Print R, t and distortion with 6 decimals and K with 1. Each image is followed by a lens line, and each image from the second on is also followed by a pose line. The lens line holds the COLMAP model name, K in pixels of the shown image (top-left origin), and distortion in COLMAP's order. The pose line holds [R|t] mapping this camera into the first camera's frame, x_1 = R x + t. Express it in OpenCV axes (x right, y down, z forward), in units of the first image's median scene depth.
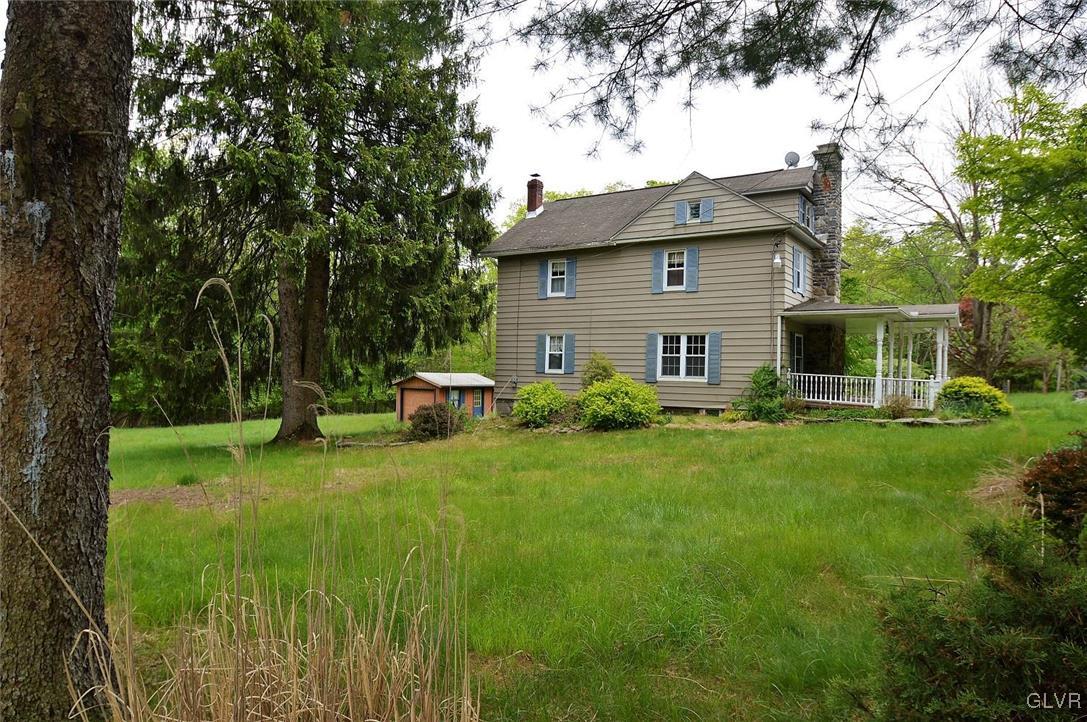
lens RADIAL K [[640.8, 0, 543.5], [0, 640.8, 361.0], [0, 0, 1]] dist [0.003252, 0.000248]
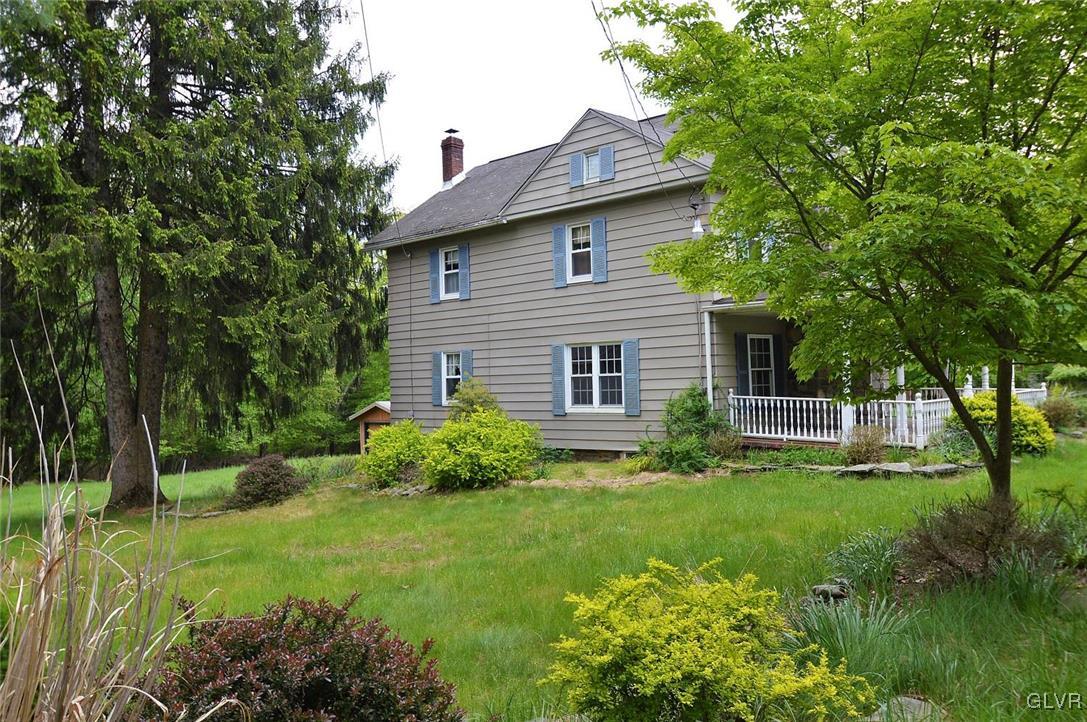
lens RADIAL K [[854.2, 0, 543.5], [0, 854.2, 361.0], [0, 0, 1]] dist [-0.008539, -0.001335]
pose [[0.980368, -0.055737, -0.189136, 0.332043], [0.055017, 0.998444, -0.009063, -0.018289], [0.189347, -0.001521, 0.981909, 0.084940]]
